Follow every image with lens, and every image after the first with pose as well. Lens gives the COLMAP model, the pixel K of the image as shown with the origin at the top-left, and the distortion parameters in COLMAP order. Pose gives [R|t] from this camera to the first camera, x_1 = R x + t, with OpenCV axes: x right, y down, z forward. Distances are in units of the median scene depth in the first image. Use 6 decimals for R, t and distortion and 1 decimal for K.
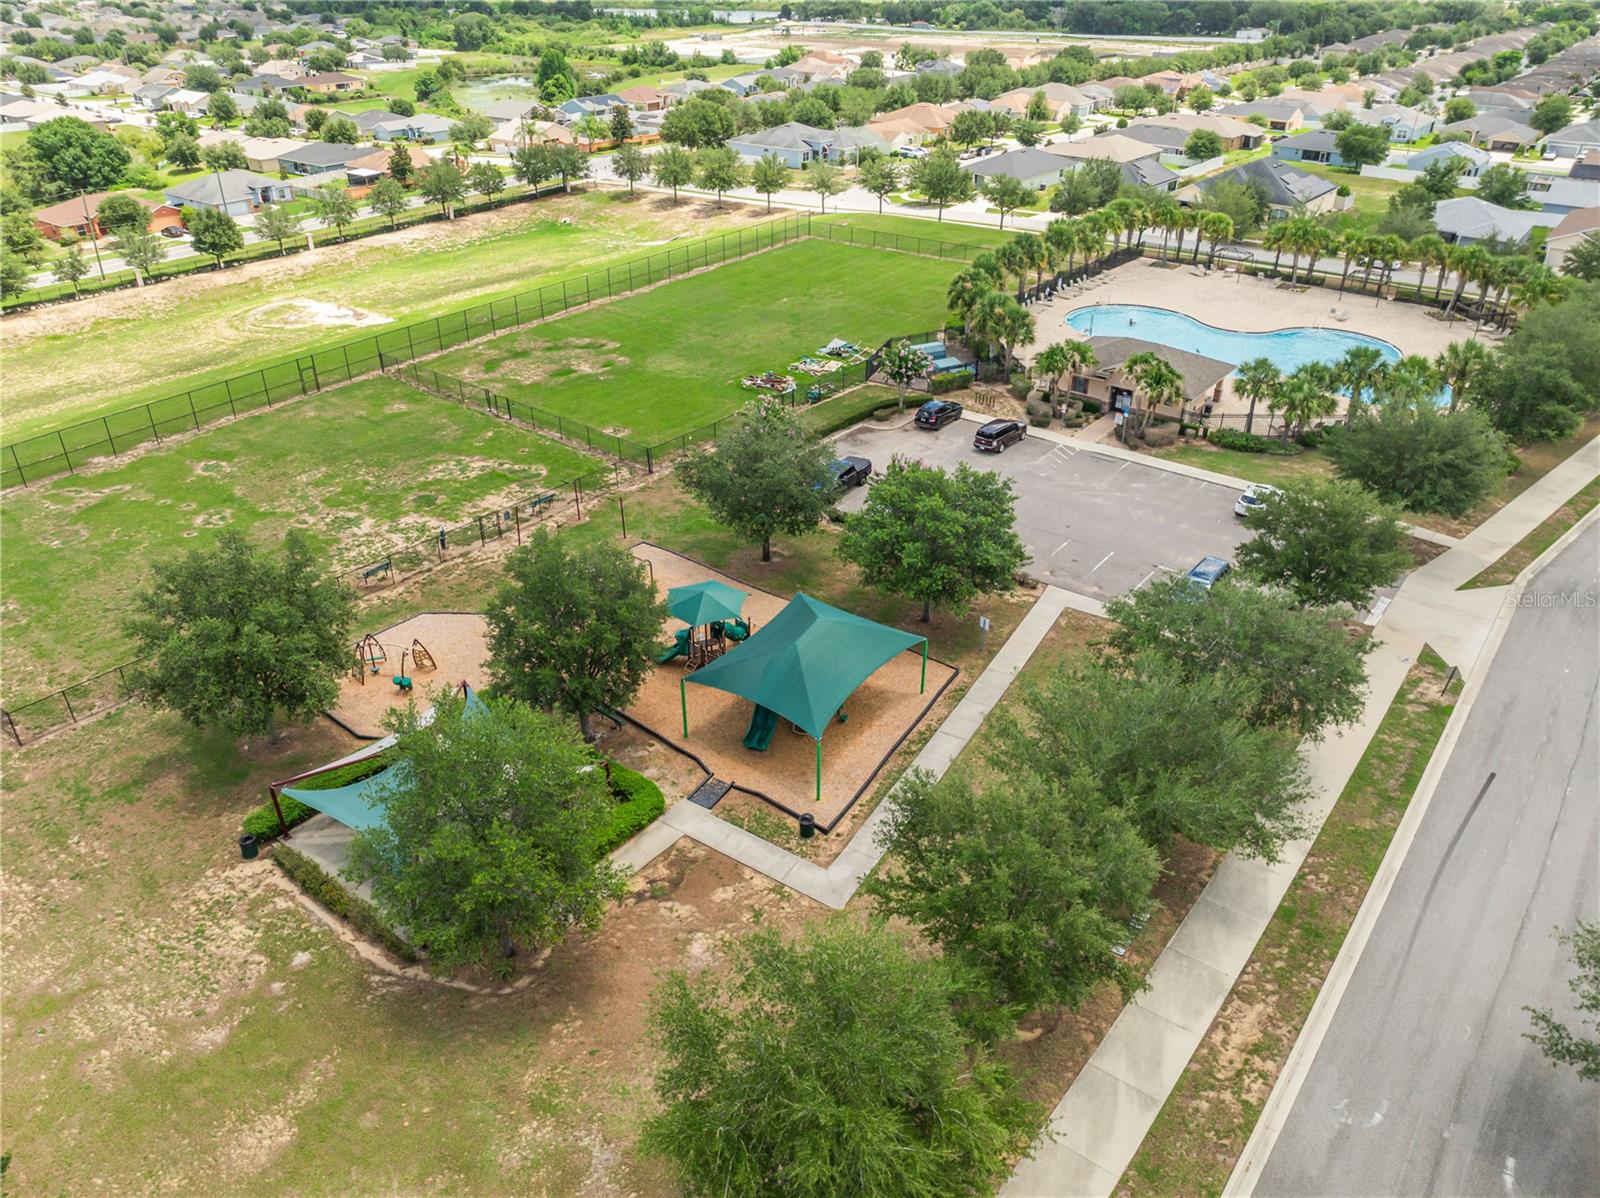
lens RADIAL K [[1118.2, 0, 800.0], [0, 1118.2, 599.0], [0, 0, 1]] dist [-0.042775, 0.002040]
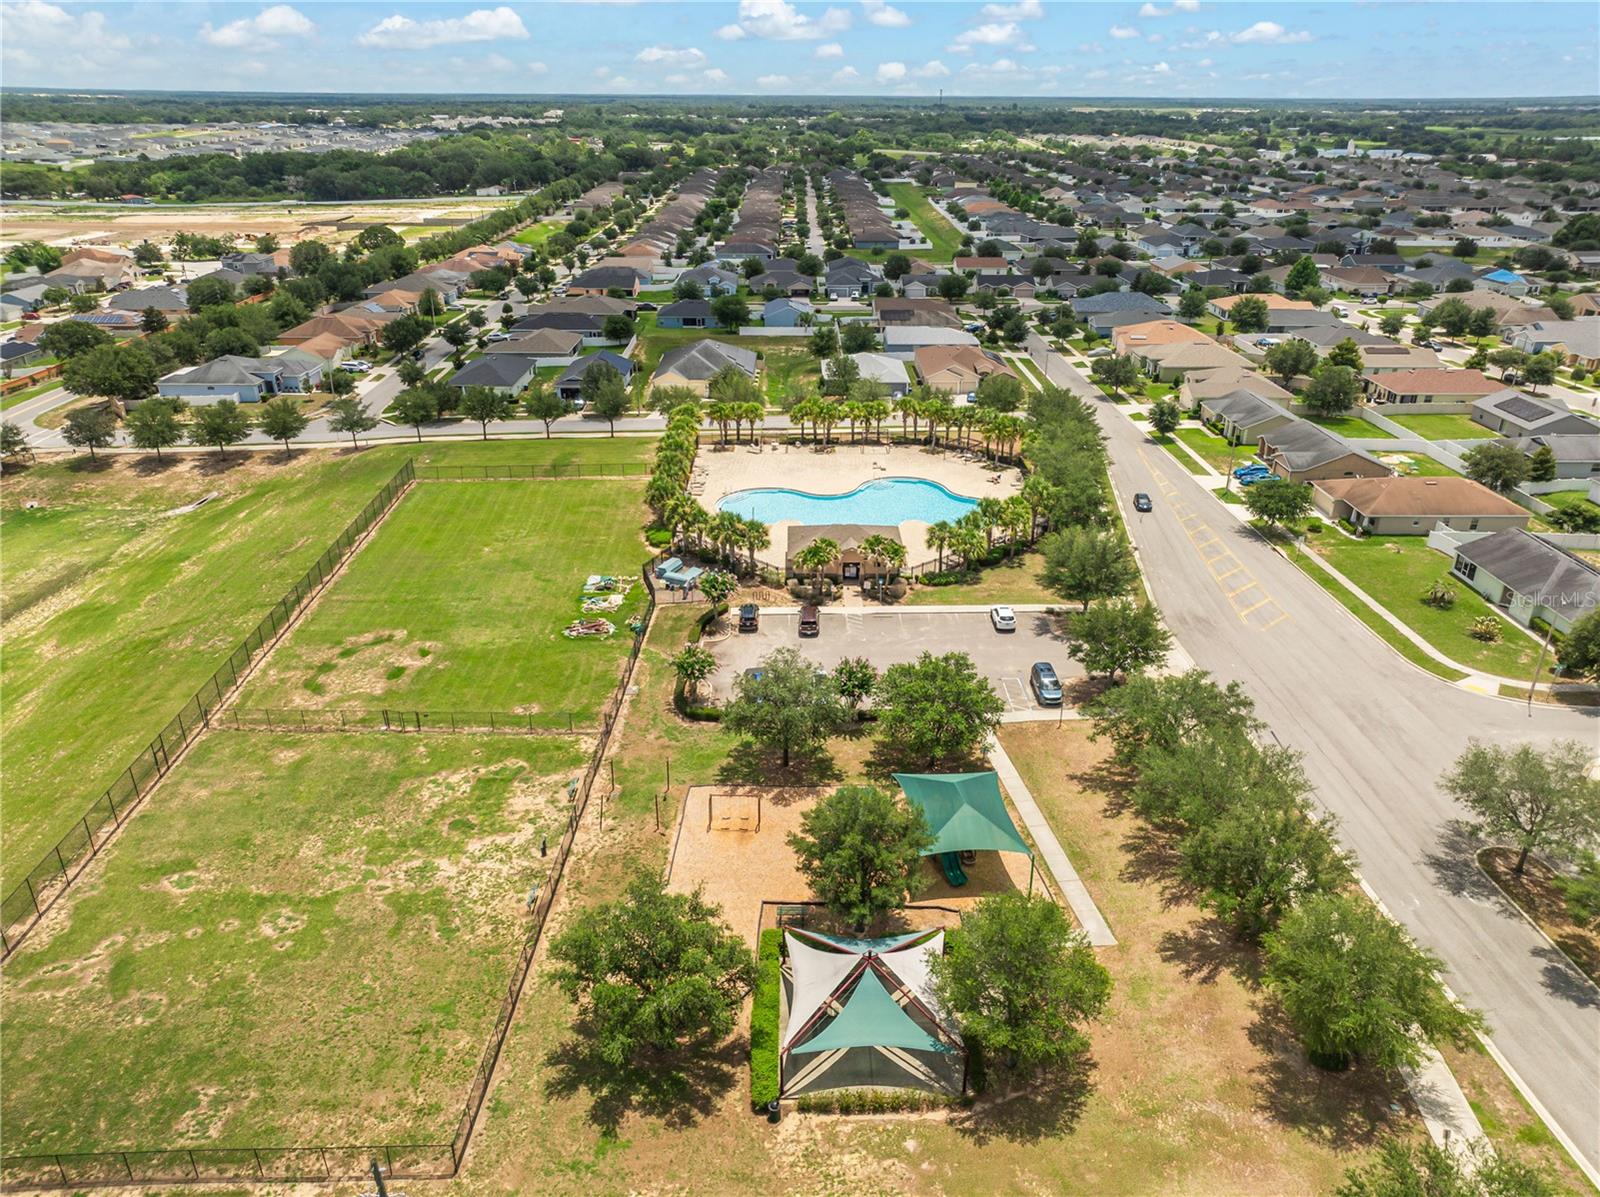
lens RADIAL K [[1111.8, 0, 800.0], [0, 1111.8, 598.5], [0, 0, 1]] dist [0.003311, 0.001302]
pose [[0.781603, -0.257842, 0.567991, -0.371683], [0.315443, 0.948939, -0.003301, -0.111085], [-0.538138, 0.181749, 0.823028, -0.053850]]
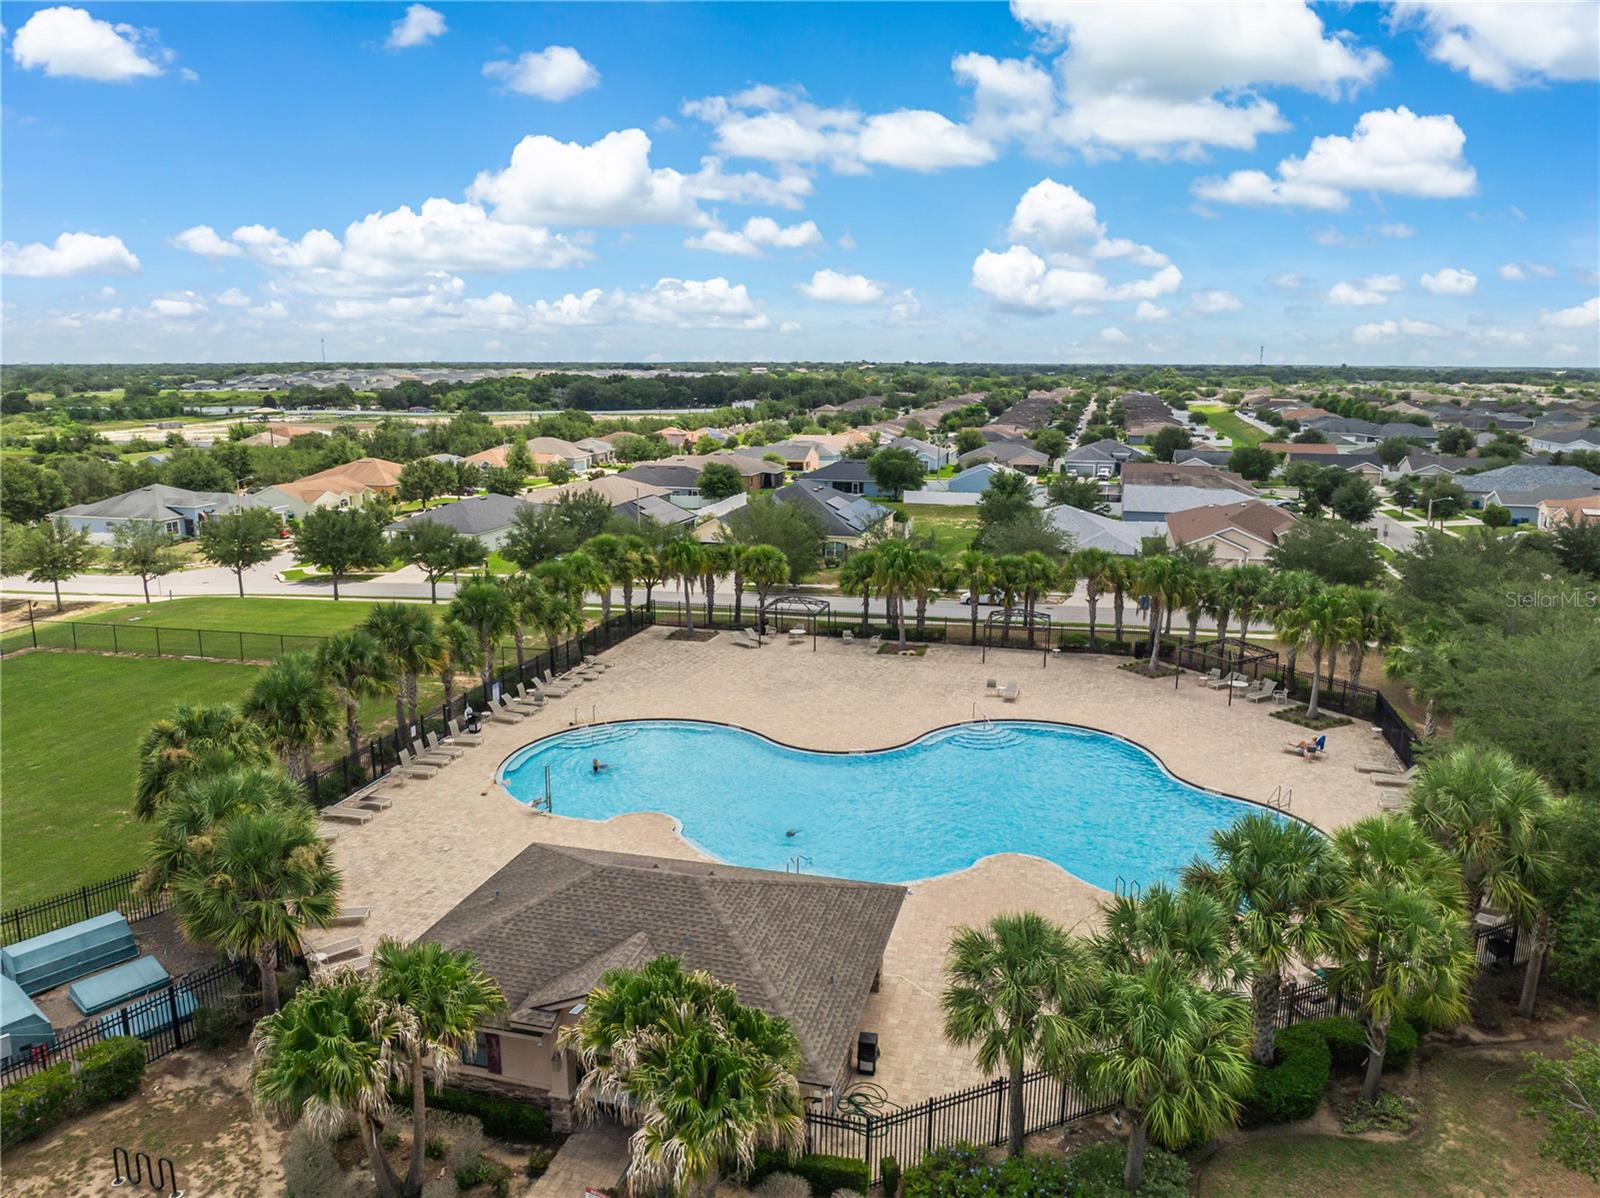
lens RADIAL K [[1117.6, 0, 800.0], [0, 1117.6, 599.0], [0, 0, 1]] dist [-0.023439, 0.001532]
pose [[0.920585, -0.083781, 0.381451, 0.159206], [0.200804, 0.939264, -0.278317, -0.144244], [-0.334965, 0.332811, 0.881496, 0.456791]]
